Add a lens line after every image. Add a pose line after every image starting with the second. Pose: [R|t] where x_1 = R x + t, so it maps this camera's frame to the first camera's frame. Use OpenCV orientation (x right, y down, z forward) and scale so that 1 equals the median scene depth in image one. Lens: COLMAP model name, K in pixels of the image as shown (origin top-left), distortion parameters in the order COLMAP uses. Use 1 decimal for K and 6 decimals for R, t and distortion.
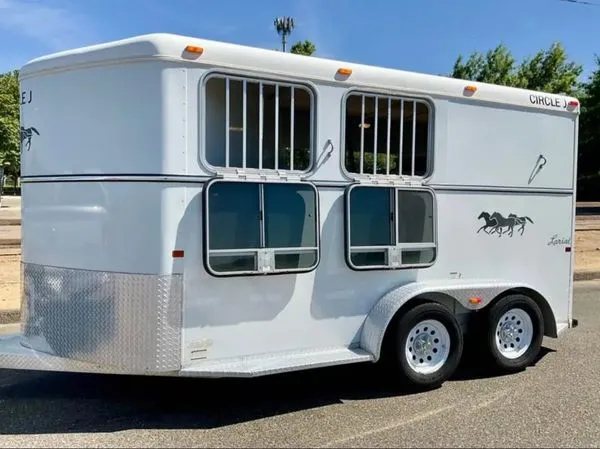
lens RADIAL K [[500.1, 0, 300.0], [0, 500.1, 224.5], [0, 0, 1]] dist [0.077063, -0.154927]
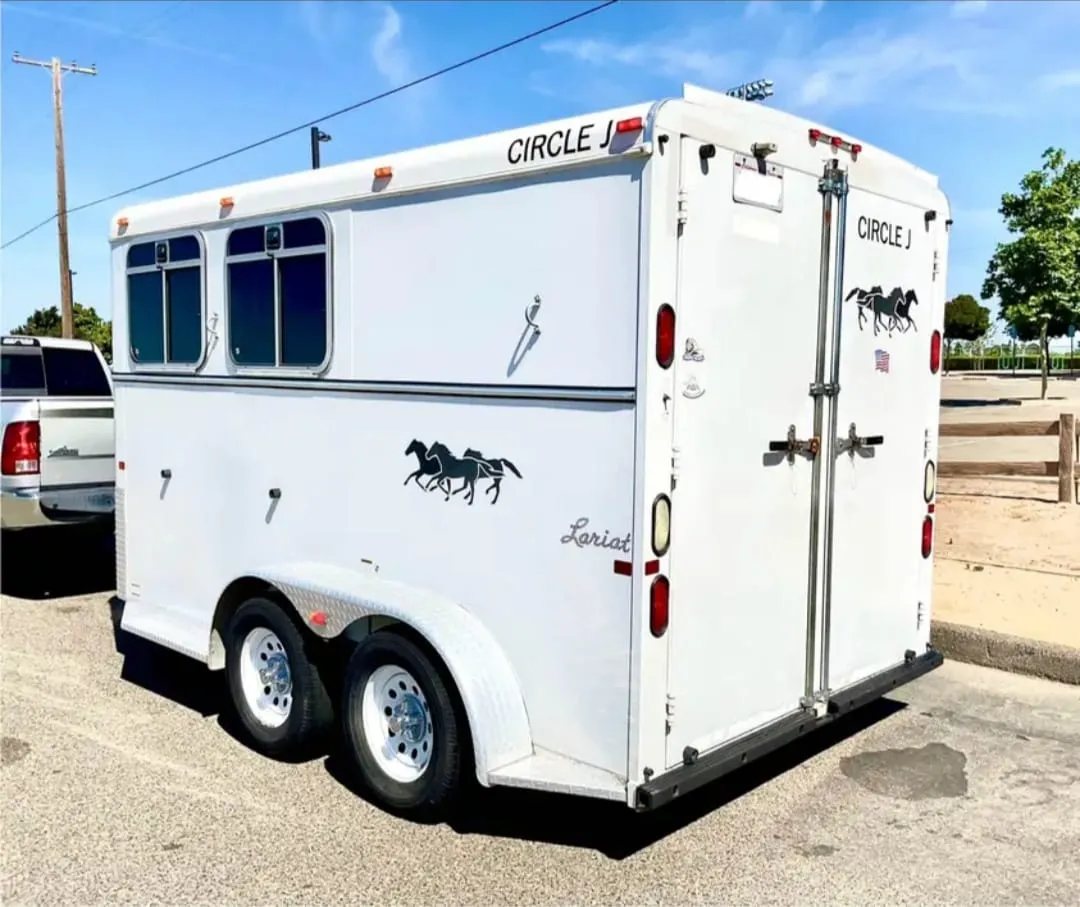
lens RADIAL K [[983.1, 0, 596.3], [0, 983.1, 456.1], [0, 0, 1]] dist [0.101084, -0.199860]
pose [[0.411851, 0.069635, -0.908587, 1.328324], [-0.046331, 0.997387, 0.055440, -0.072126], [0.910073, 0.019263, 0.414001, 0.846042]]
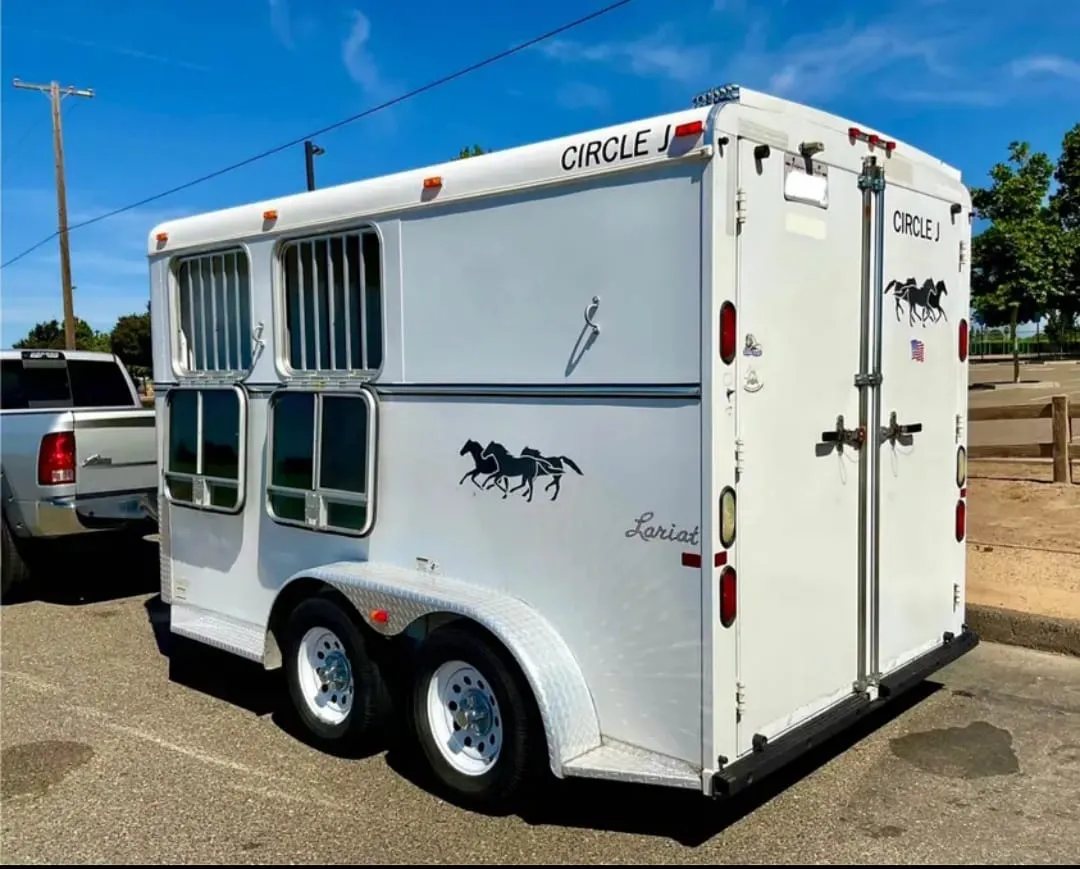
lens RADIAL K [[948.1, 0, 575.3], [0, 948.1, 437.6], [0, 0, 1]] dist [0.113055, -0.246561]
pose [[0.413215, 0.046593, -0.909441, 1.291389], [-0.018365, 0.998913, 0.042832, -0.071846], [0.910448, -0.000997, 0.413622, 0.785754]]
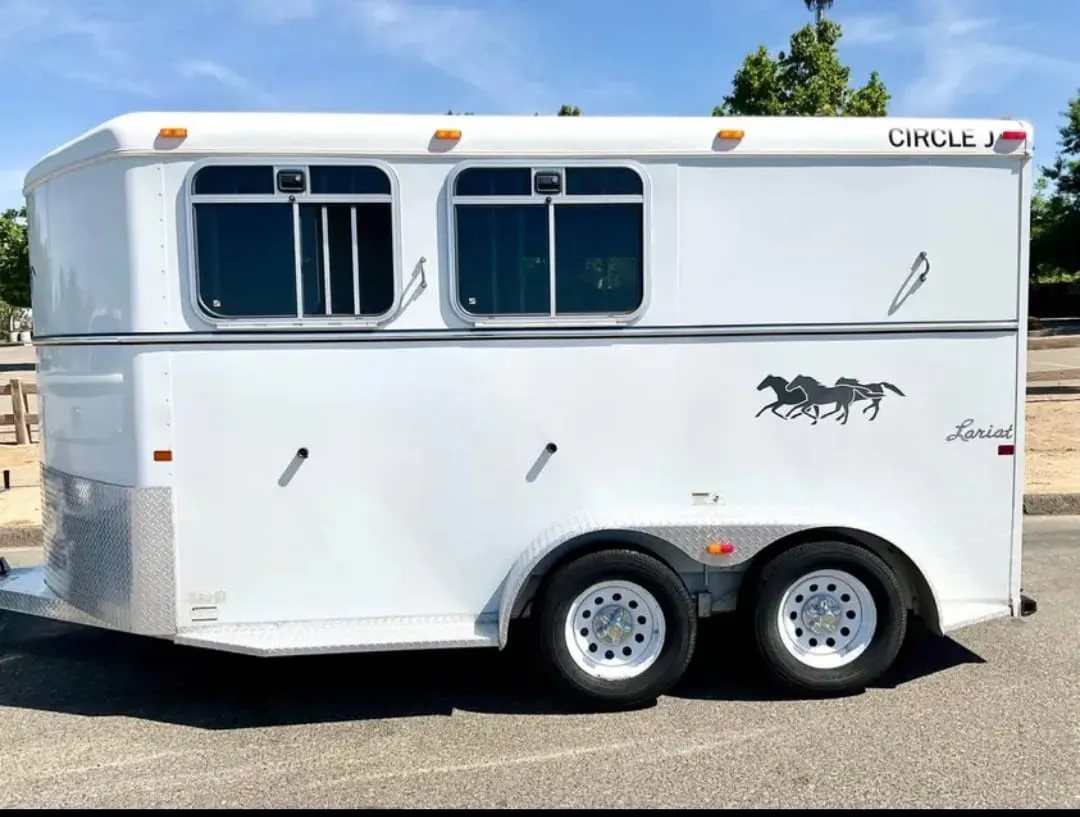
lens RADIAL K [[904.2, 0, 540.0], [0, 904.2, 408.5], [0, 0, 1]] dist [0.115911, -0.242301]
pose [[0.936090, -0.000375, -0.351760, 0.506508], [0.013890, 0.999259, 0.035897, -0.030458], [0.351486, -0.038489, 0.935402, 0.063984]]
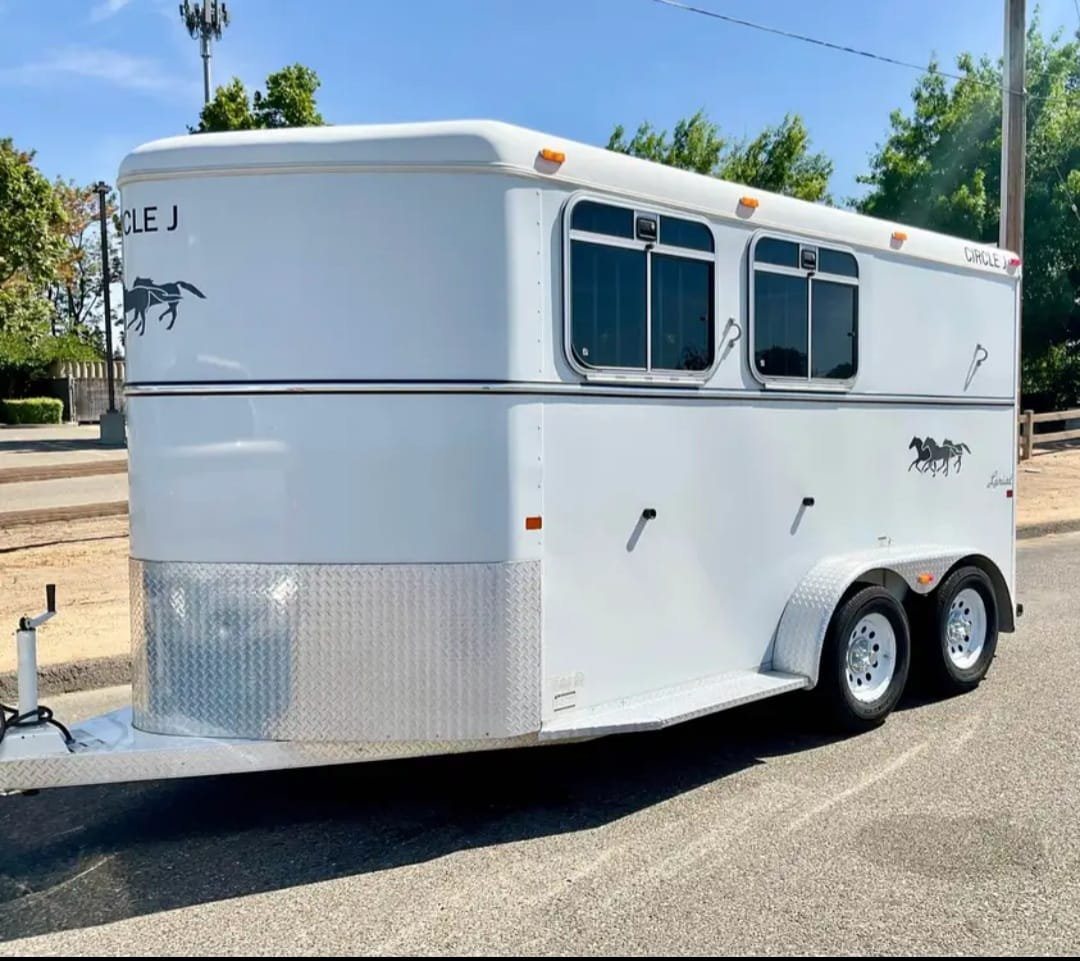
lens RADIAL K [[1073.7, 0, 646.8], [0, 1073.7, 488.5], [0, 0, 1]] dist [0.143509, -0.335145]
pose [[0.933833, -0.037513, 0.355737, -0.450574], [0.031551, 0.999248, 0.022549, -0.002382], [-0.356315, -0.009833, 0.934314, -0.132534]]
